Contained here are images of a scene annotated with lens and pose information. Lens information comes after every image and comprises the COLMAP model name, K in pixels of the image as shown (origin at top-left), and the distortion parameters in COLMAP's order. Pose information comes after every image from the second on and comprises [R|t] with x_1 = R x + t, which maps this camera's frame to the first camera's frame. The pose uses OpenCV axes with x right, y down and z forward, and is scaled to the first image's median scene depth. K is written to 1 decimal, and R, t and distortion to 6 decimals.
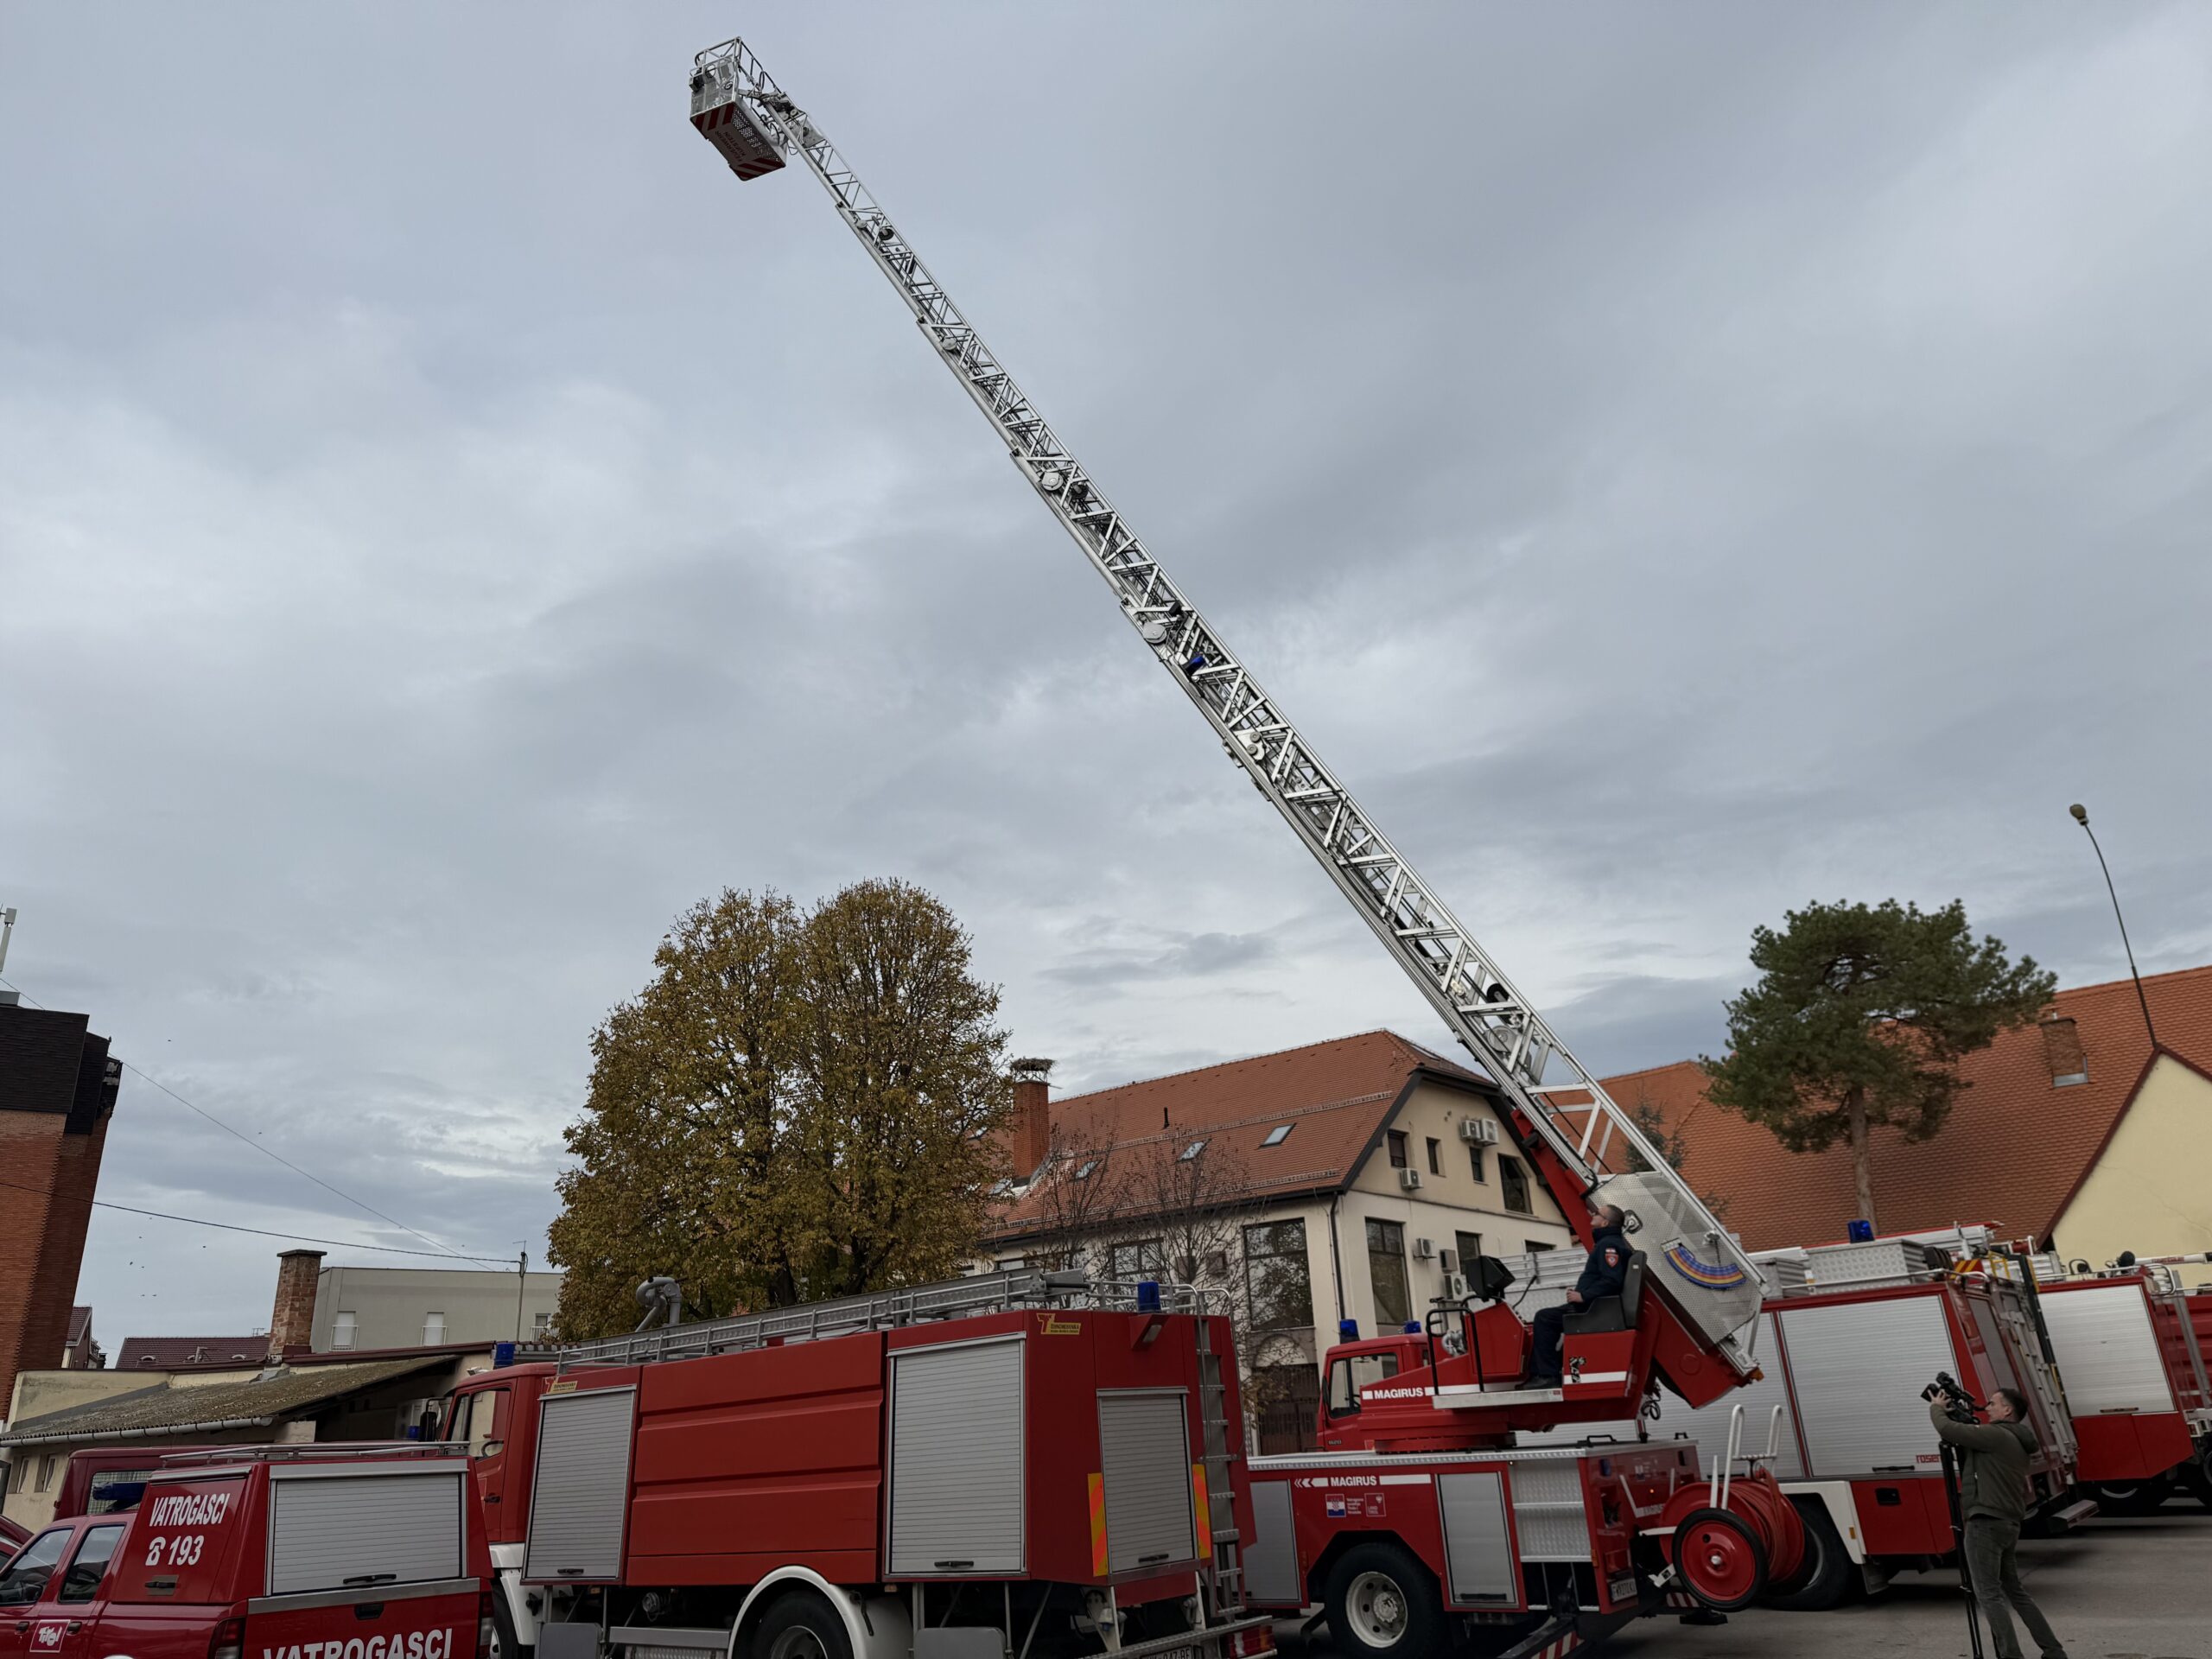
lens RADIAL K [[1715.4, 0, 1135.3], [0, 1715.4, 836.8], [0, 0, 1]] dist [0.050274, -0.001445]
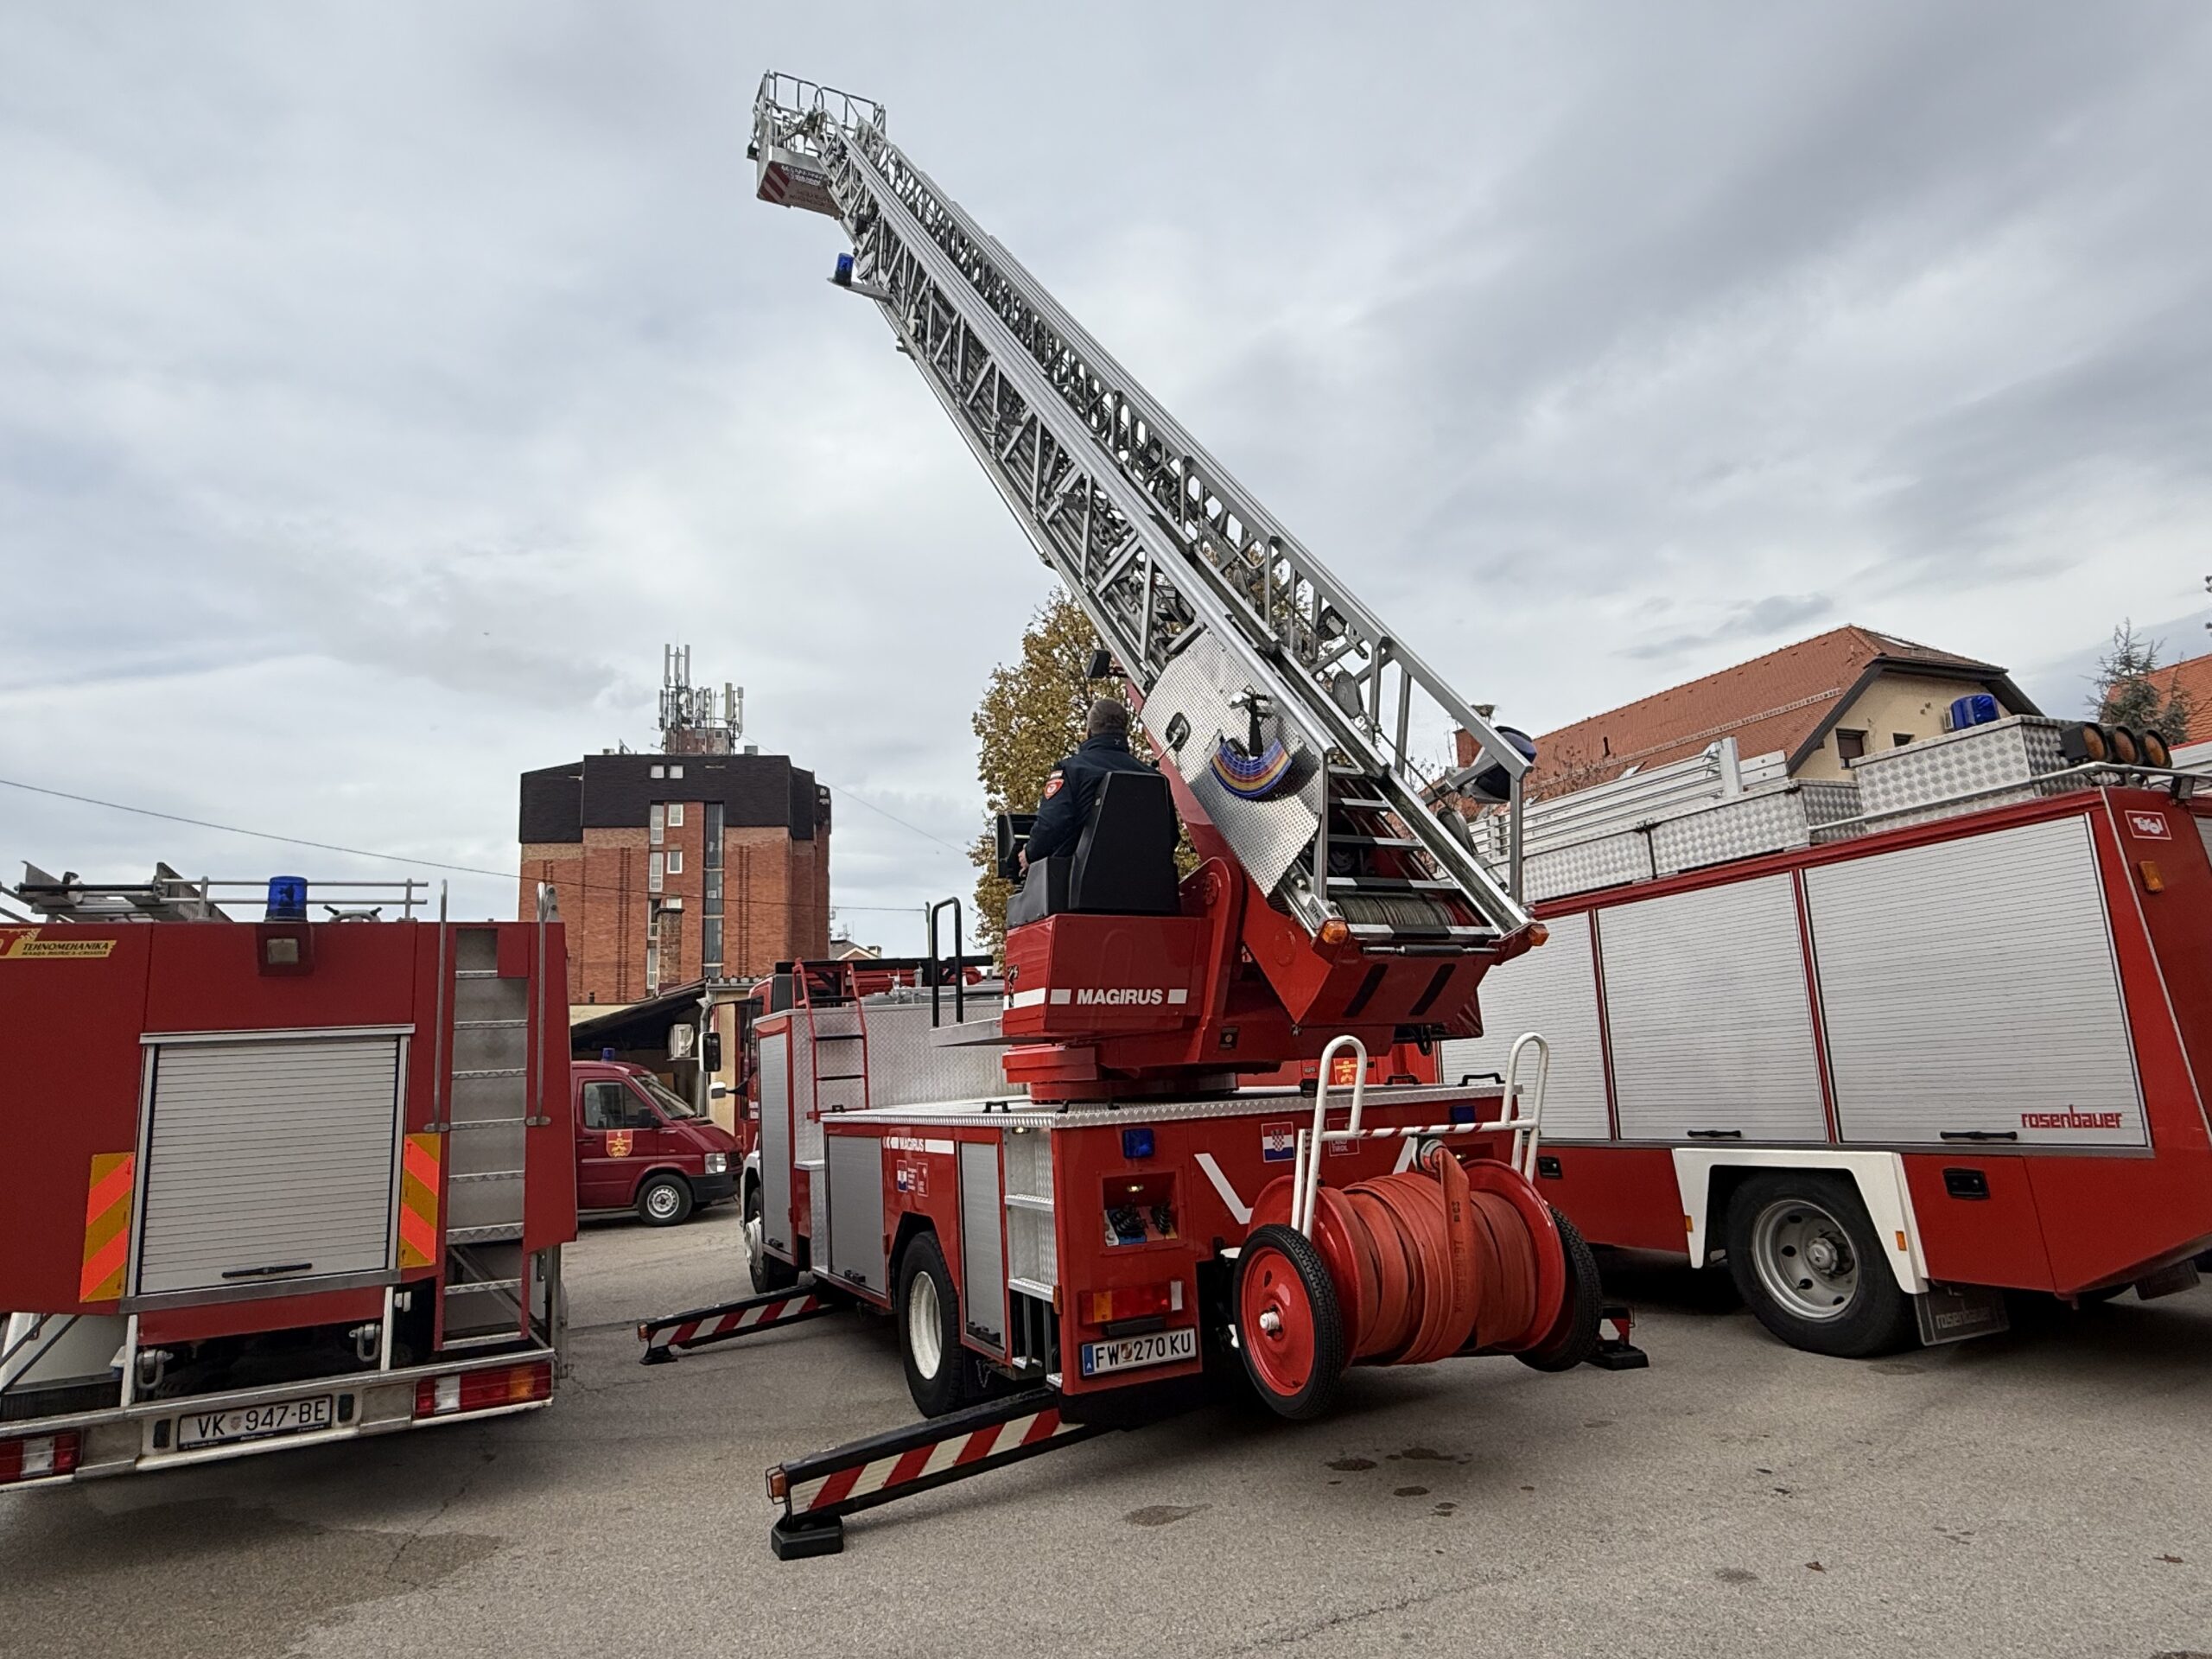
lens RADIAL K [[1275.3, 0, 1106.0], [0, 1275.3, 829.5], [0, 0, 1]] dist [0.007434, 0.001007]
pose [[0.874227, -0.077372, -0.479312, 0.374756], [0.160937, 0.977587, 0.135731, 0.164859], [0.458067, -0.195799, 0.867085, 0.524871]]
